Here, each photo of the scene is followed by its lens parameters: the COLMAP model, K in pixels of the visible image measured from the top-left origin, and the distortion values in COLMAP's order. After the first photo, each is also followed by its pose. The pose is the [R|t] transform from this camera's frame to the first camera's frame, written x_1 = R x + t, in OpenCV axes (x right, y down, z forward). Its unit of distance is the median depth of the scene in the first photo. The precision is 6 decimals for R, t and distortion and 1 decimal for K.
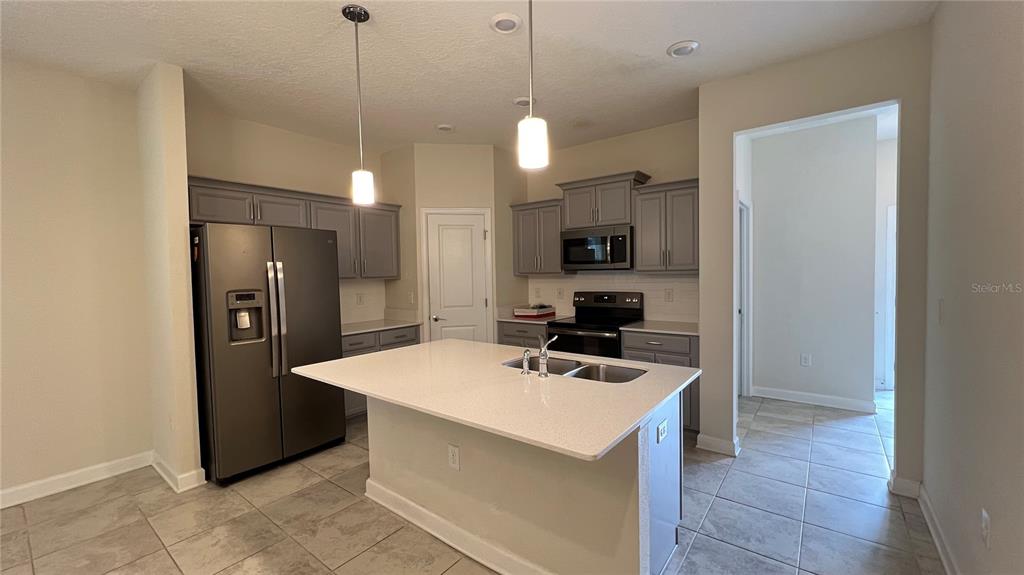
lens RADIAL K [[409.9, 0, 511.6], [0, 409.9, 288.1], [0, 0, 1]] dist [0.000254, 0.000188]
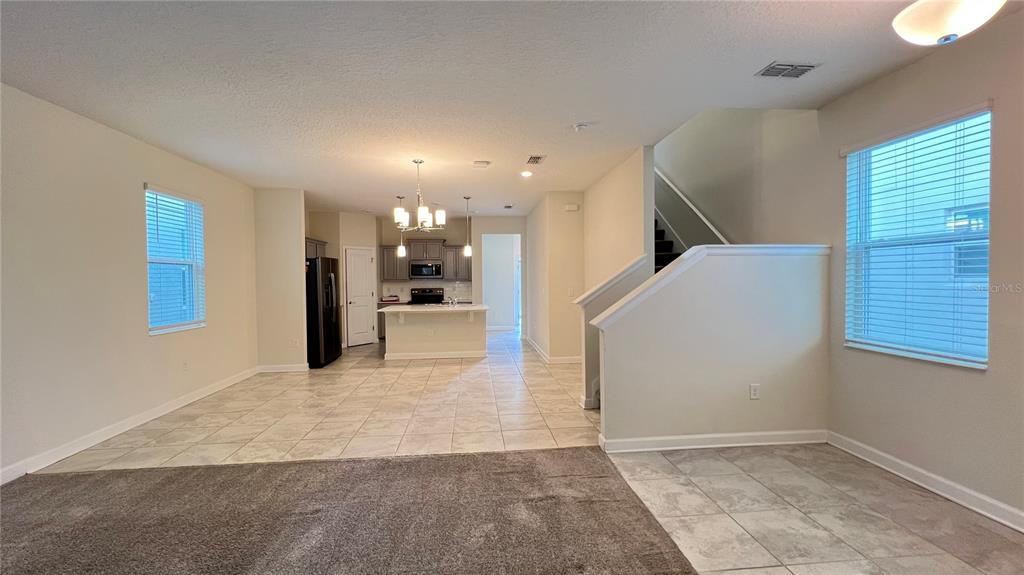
lens RADIAL K [[409.9, 0, 508.7], [0, 409.9, 286.9], [0, 0, 1]] dist [0.000254, 0.000188]
pose [[0.730774, -0.003581, 0.682610, -0.996559], [0.021993, 0.999591, -0.018301, 0.054250], [-0.682265, 0.028387, 0.730553, -0.966399]]
